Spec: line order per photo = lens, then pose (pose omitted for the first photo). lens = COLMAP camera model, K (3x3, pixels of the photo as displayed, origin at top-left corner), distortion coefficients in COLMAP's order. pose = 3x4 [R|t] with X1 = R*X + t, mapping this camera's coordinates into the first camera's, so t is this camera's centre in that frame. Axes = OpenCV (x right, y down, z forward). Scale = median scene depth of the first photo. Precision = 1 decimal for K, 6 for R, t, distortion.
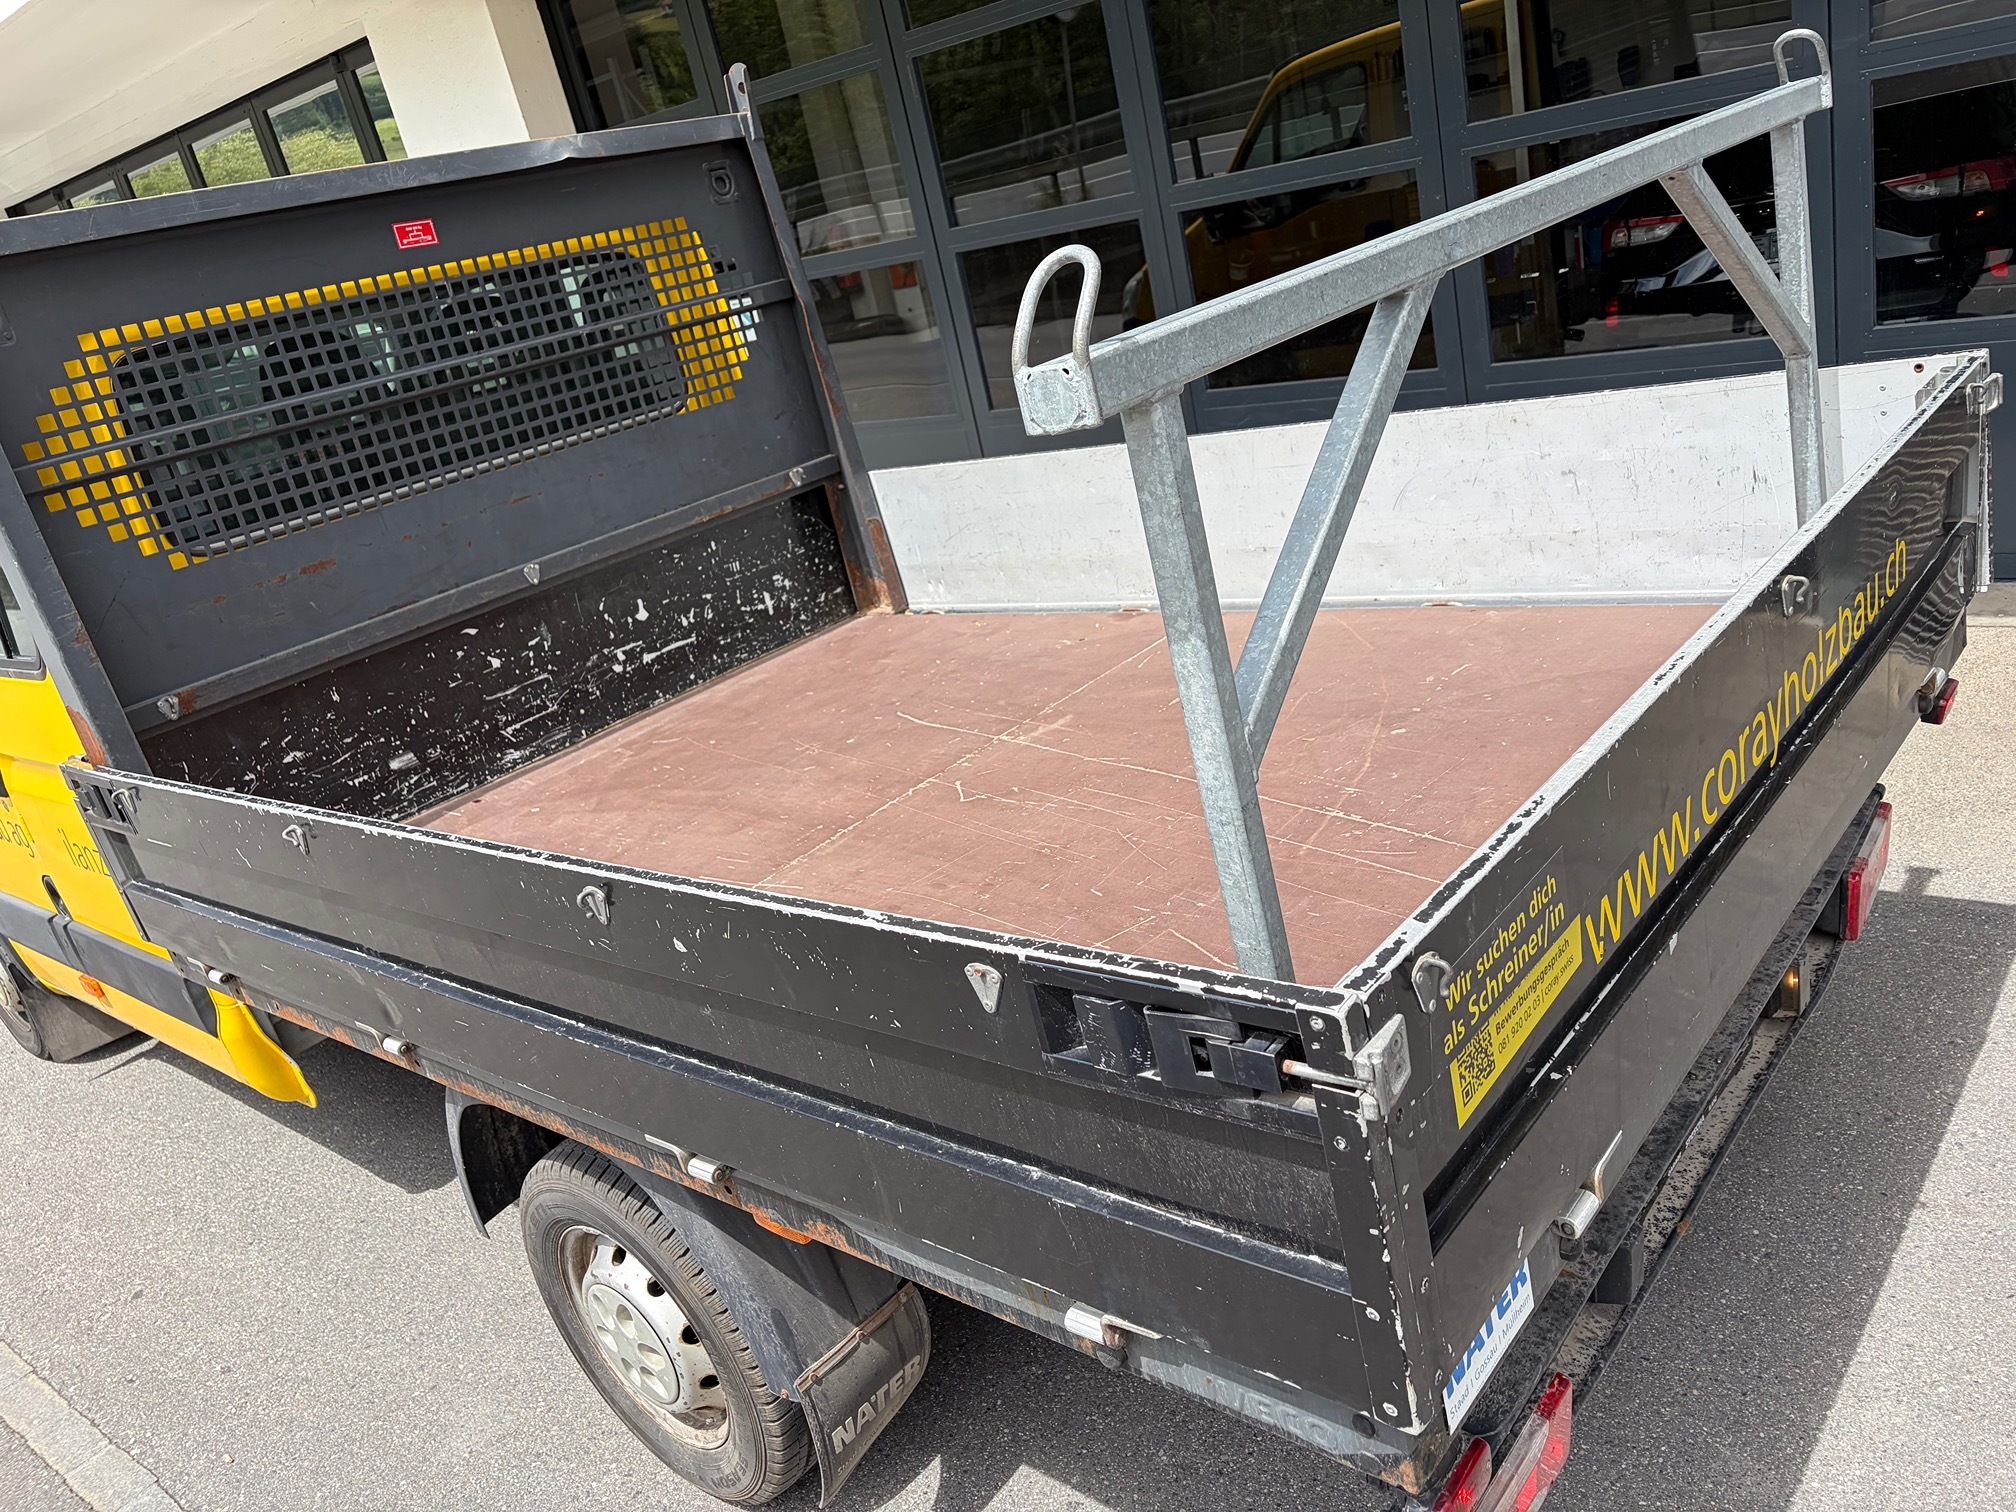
lens RADIAL K [[1519.7, 0, 1008.0], [0, 1519.7, 756.0], [0, 0, 1]] dist [0.028813, -0.052307]
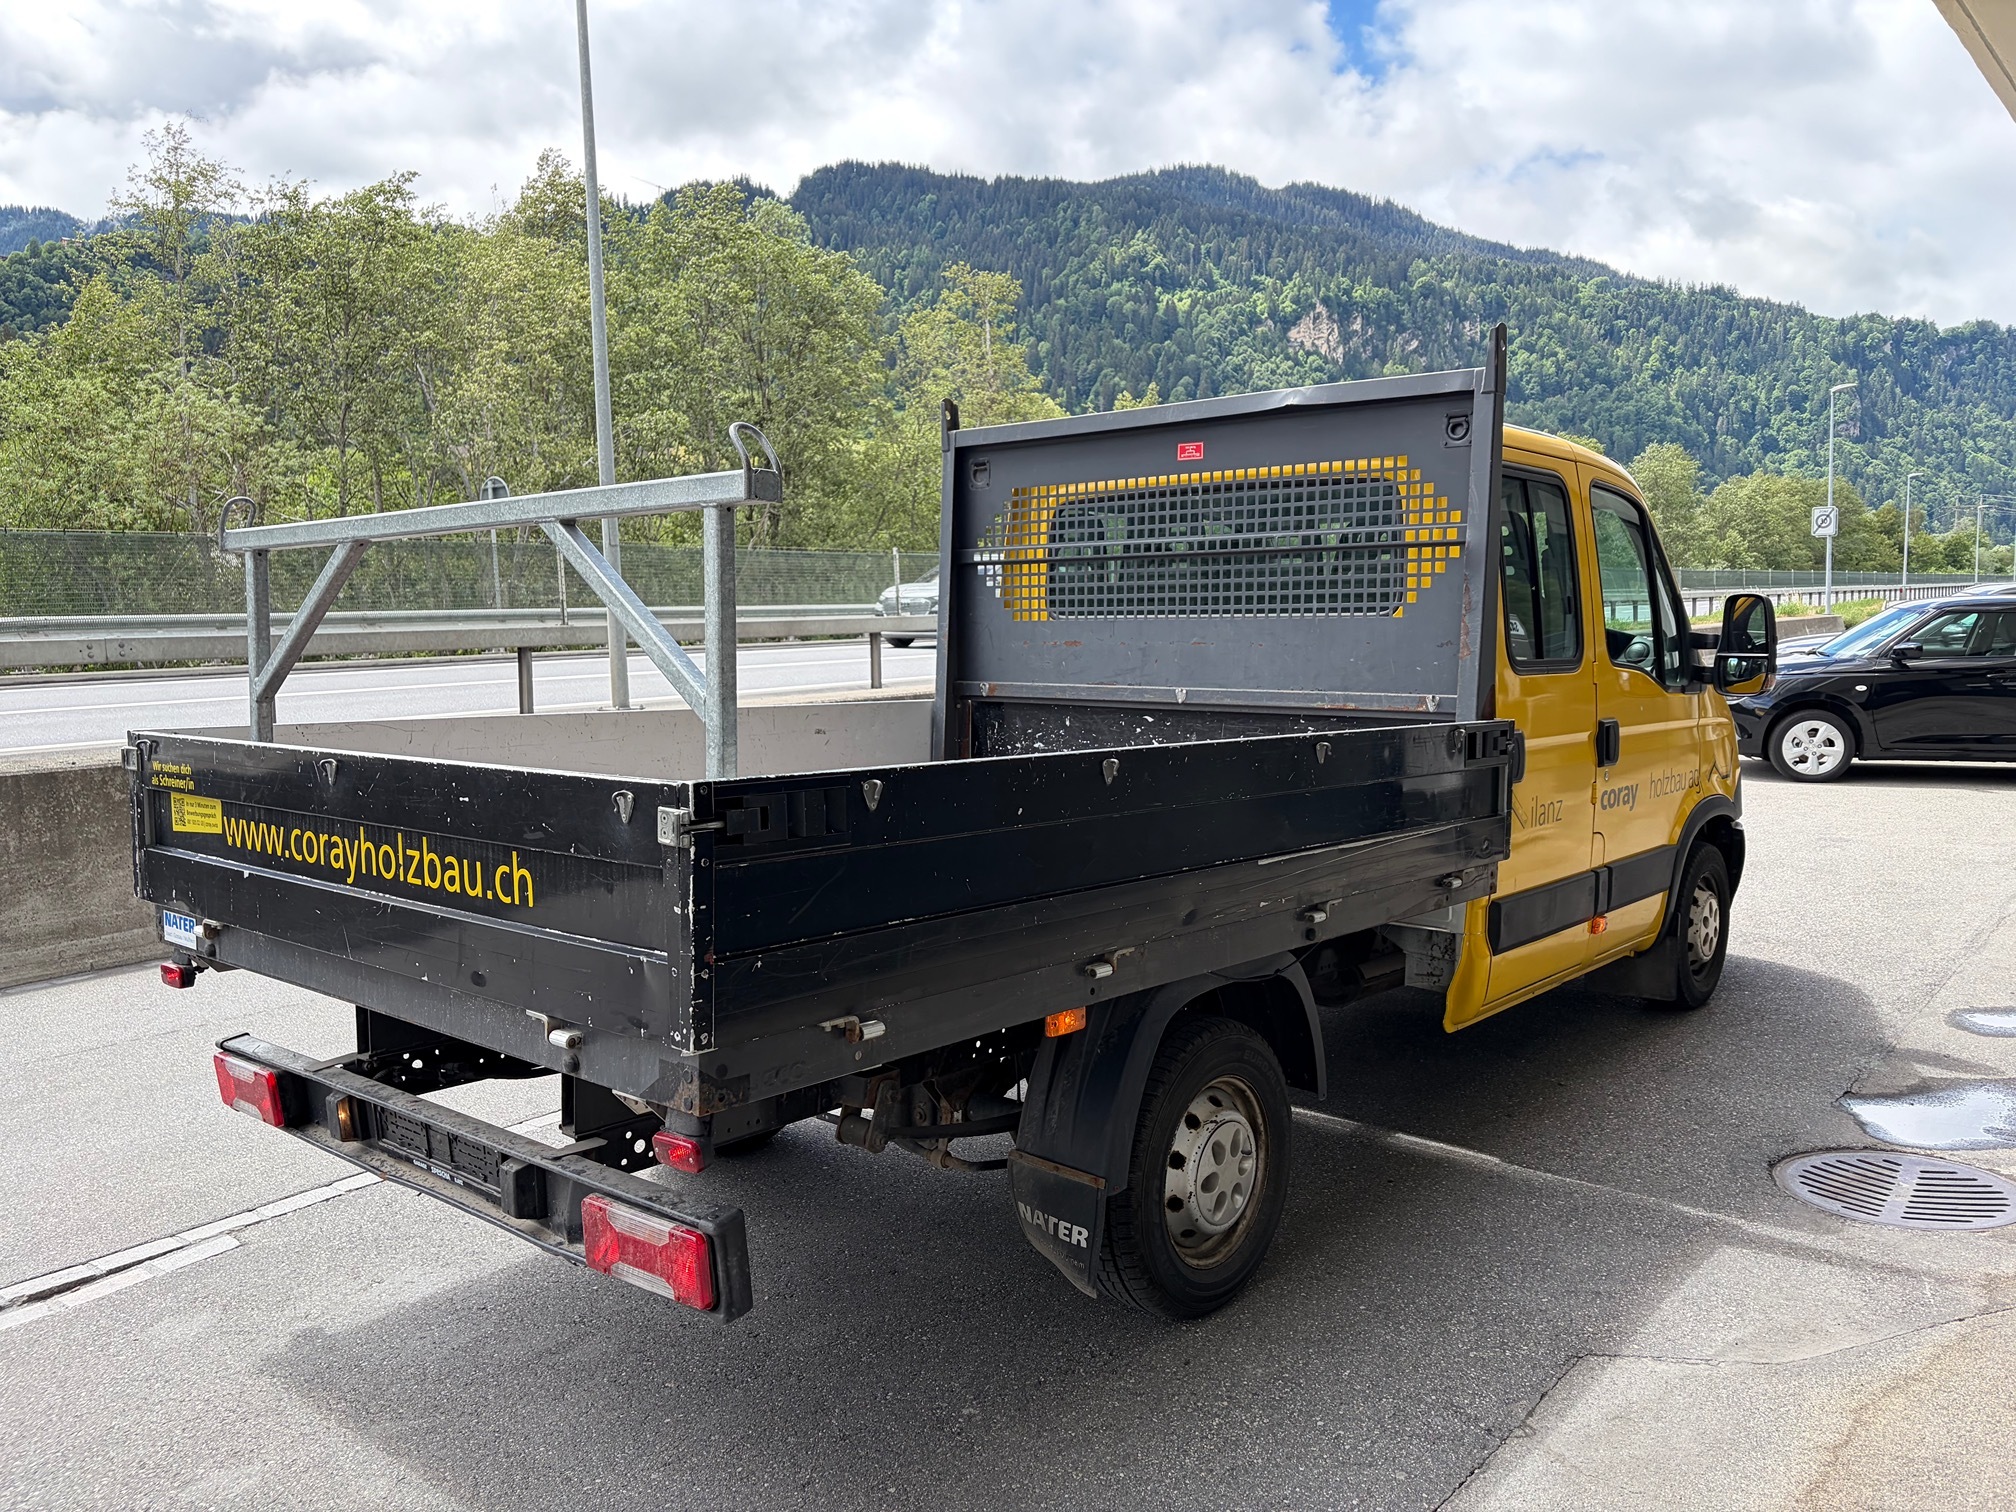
lens RADIAL K [[1491.1, 0, 1008.0], [0, 1491.1, 756.0], [0, 0, 1]] dist [0.008959, 0.005766]
pose [[0.014103, 0.296402, -0.954959, 1.347337], [-0.342097, 0.898849, 0.273935, -0.526611], [0.939559, 0.322826, 0.114075, 0.983611]]
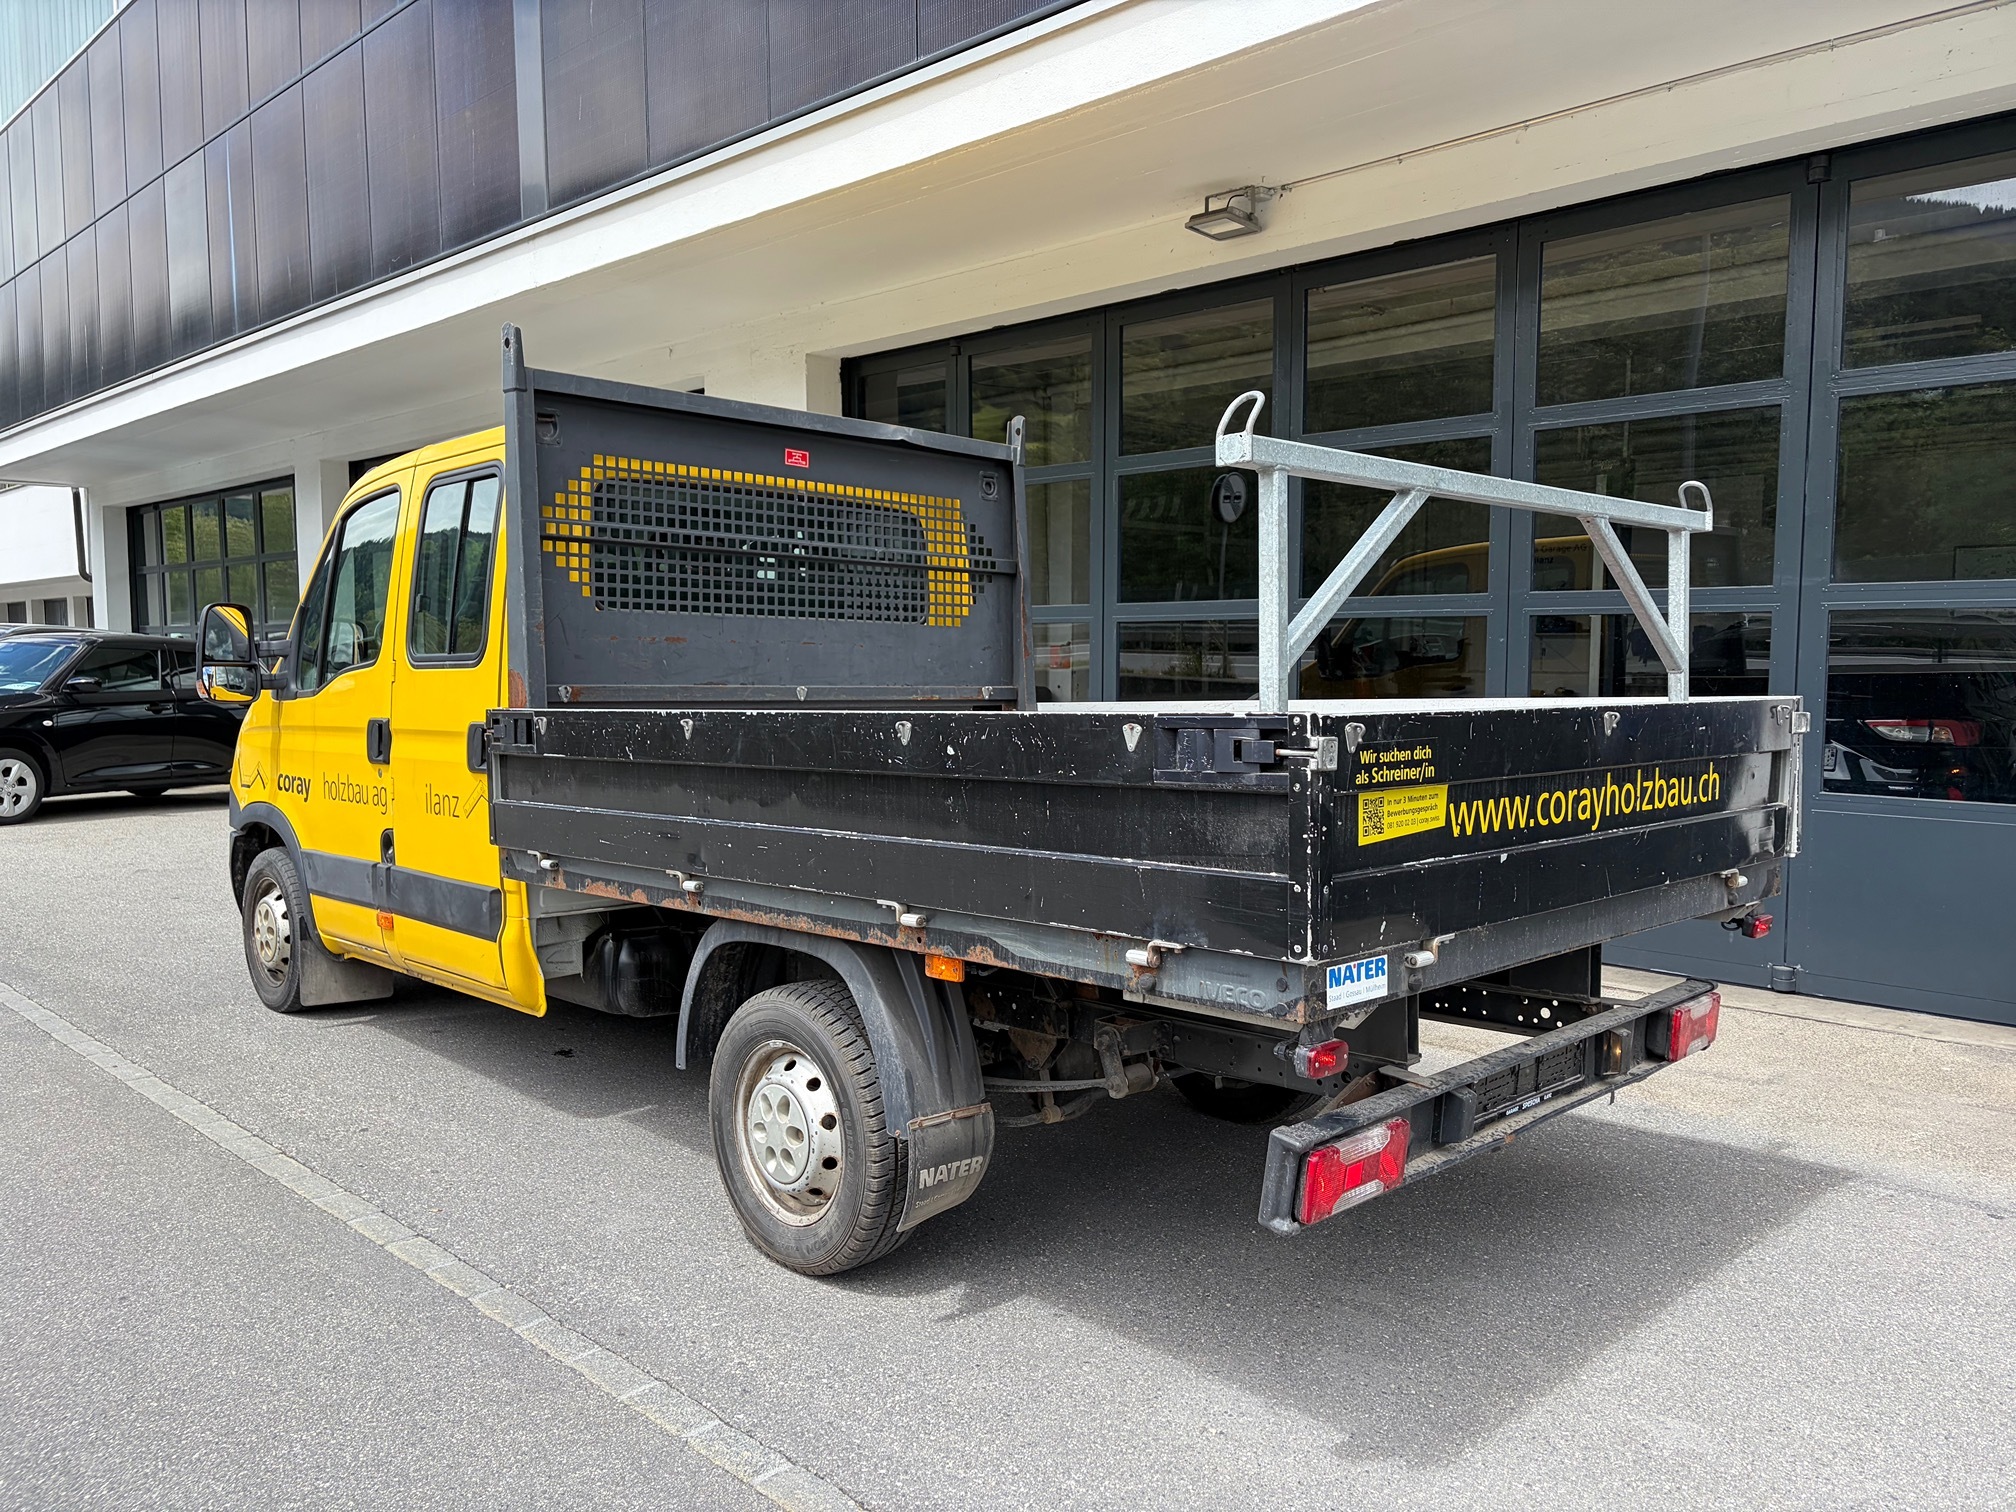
lens RADIAL K [[1491.1, 0, 1008.0], [0, 1491.1, 756.0], [0, 0, 1]] dist [0.008959, 0.005766]
pose [[0.972398, 0.219966, -0.077833, -0.007469], [-0.233036, 0.932290, -0.276639, 0.373647], [0.011712, 0.287141, 0.957817, -0.417791]]
